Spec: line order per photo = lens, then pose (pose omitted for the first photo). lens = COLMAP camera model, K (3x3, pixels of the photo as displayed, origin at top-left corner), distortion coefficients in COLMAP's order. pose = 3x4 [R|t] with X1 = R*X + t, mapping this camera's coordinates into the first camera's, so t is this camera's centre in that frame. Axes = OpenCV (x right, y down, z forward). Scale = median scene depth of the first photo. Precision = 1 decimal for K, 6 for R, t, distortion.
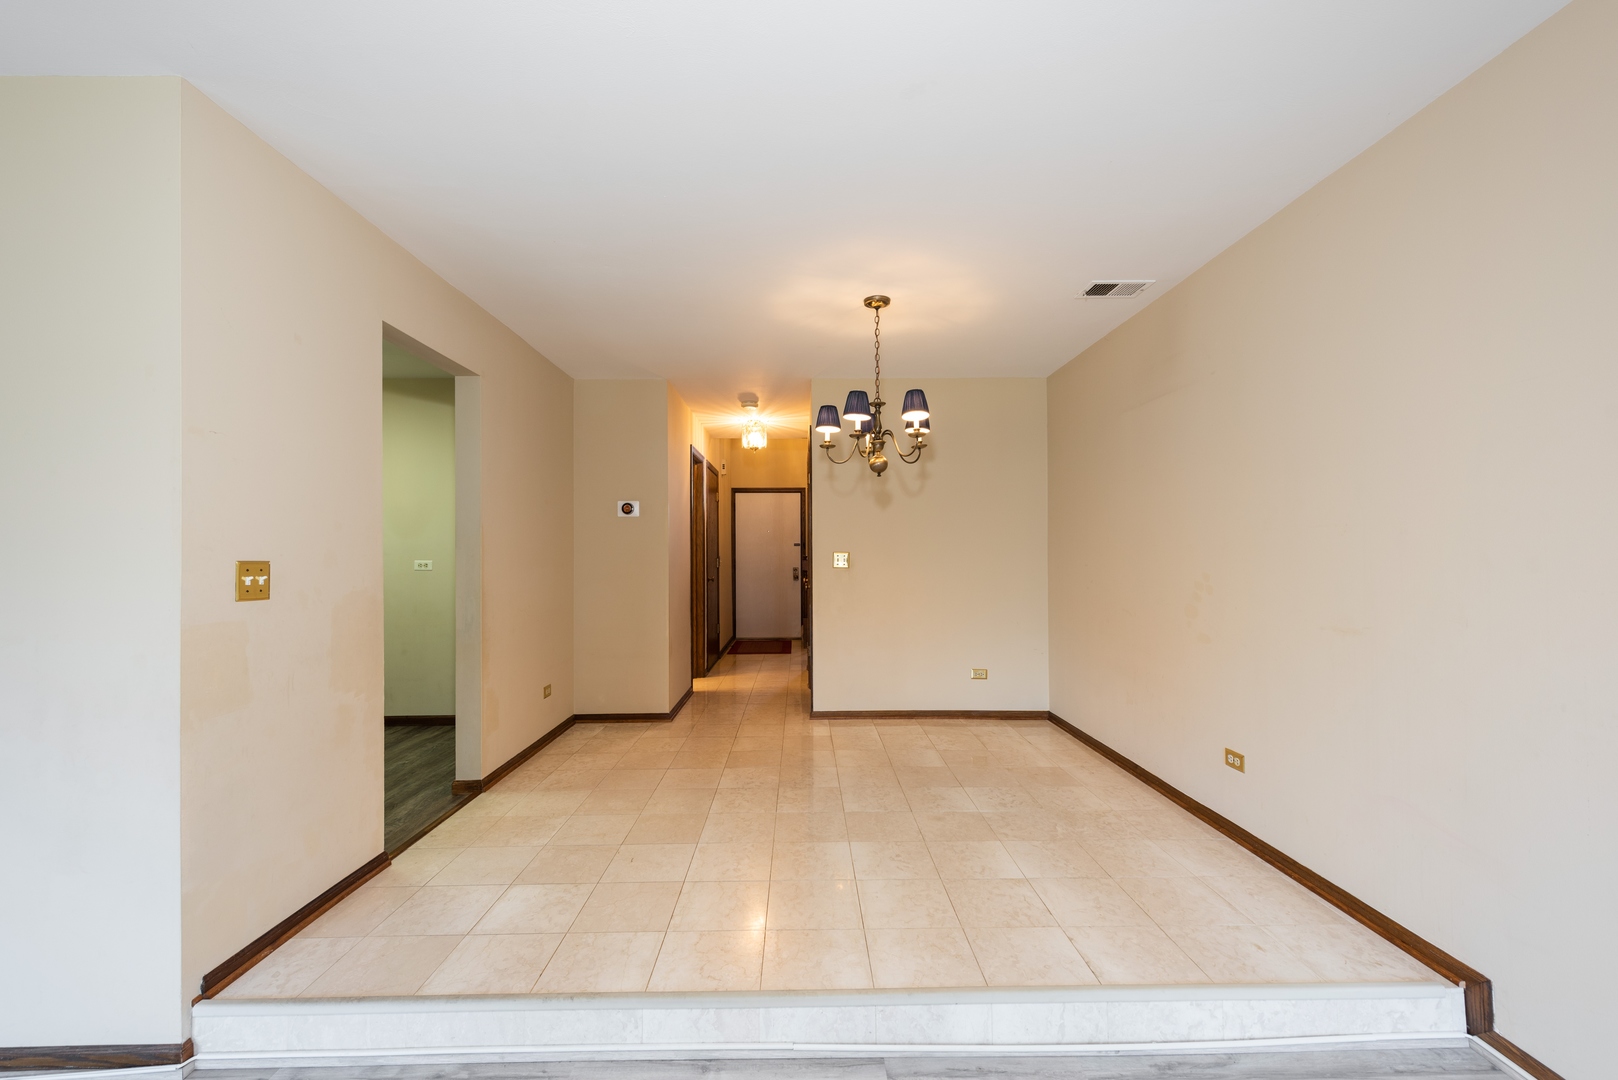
lens RADIAL K [[649.9, 0, 807.3], [0, 649.9, 540.8], [0, 0, 1]] dist [0.007177, -0.000372]
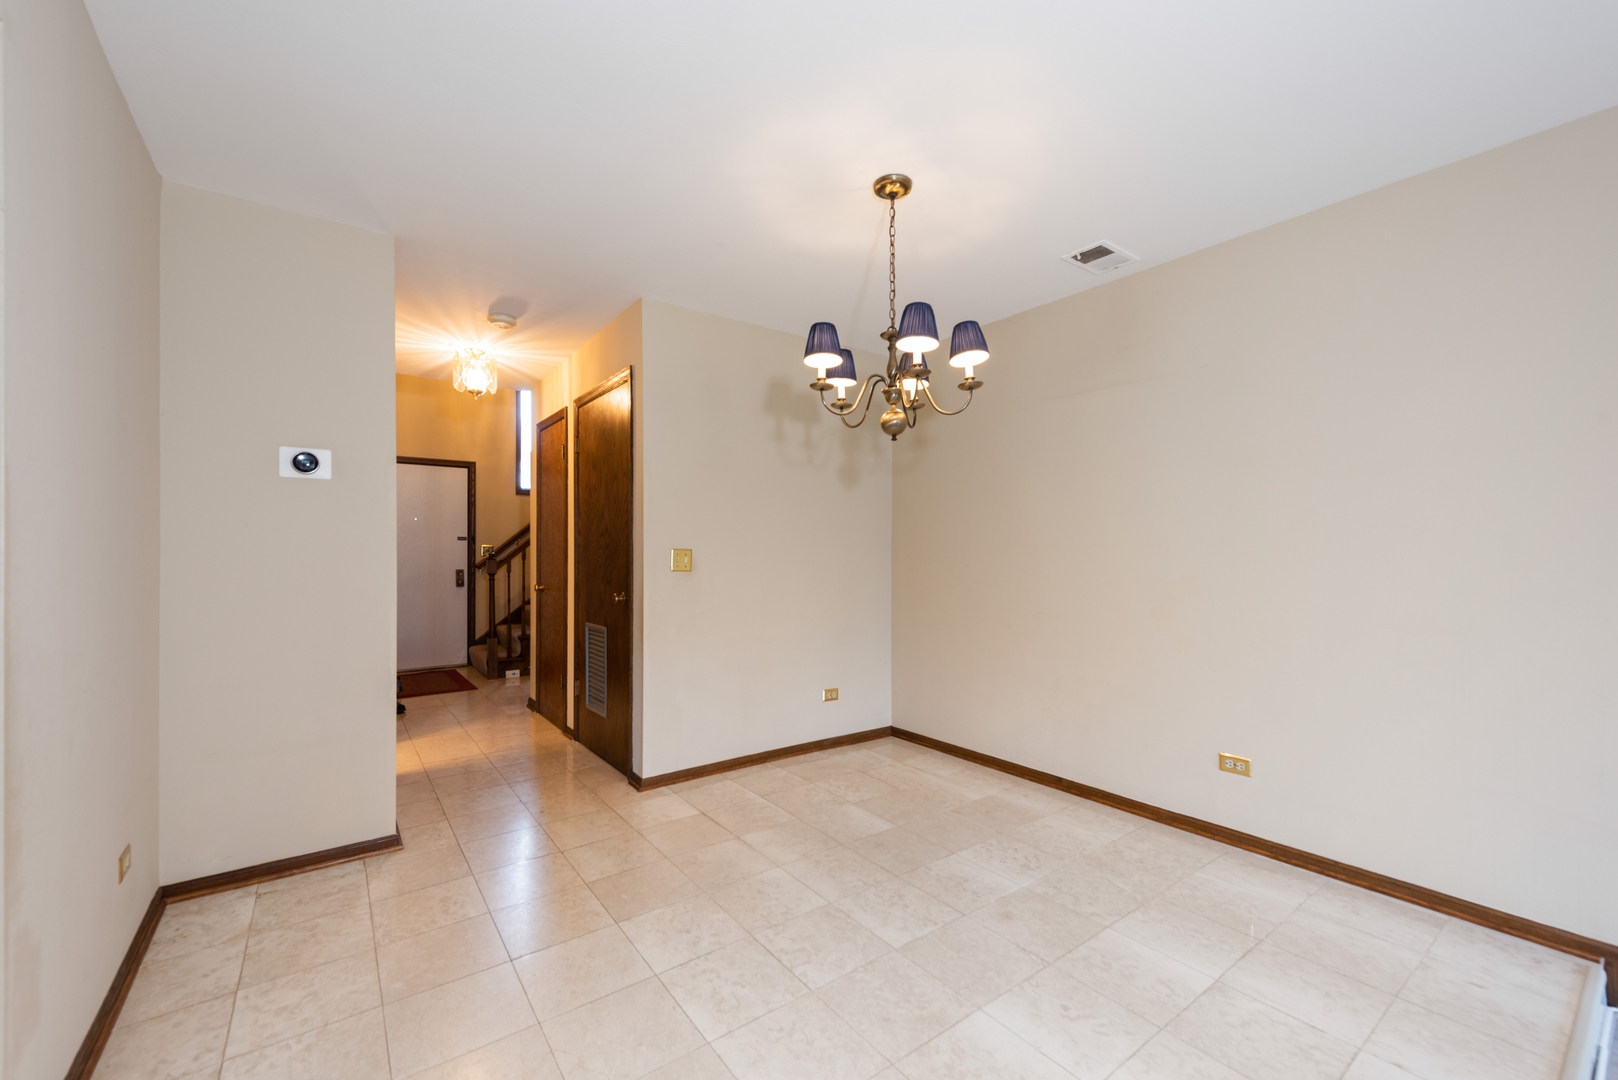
lens RADIAL K [[649.9, 0, 809.6], [0, 649.9, 550.5], [0, 0, 1]] dist [0.007177, -0.000372]
pose [[0.811857, 0.005755, 0.583828, -0.311015], [-0.016706, 0.999771, 0.013376, 0.008377], [-0.583617, -0.020612, 0.811767, 0.415901]]
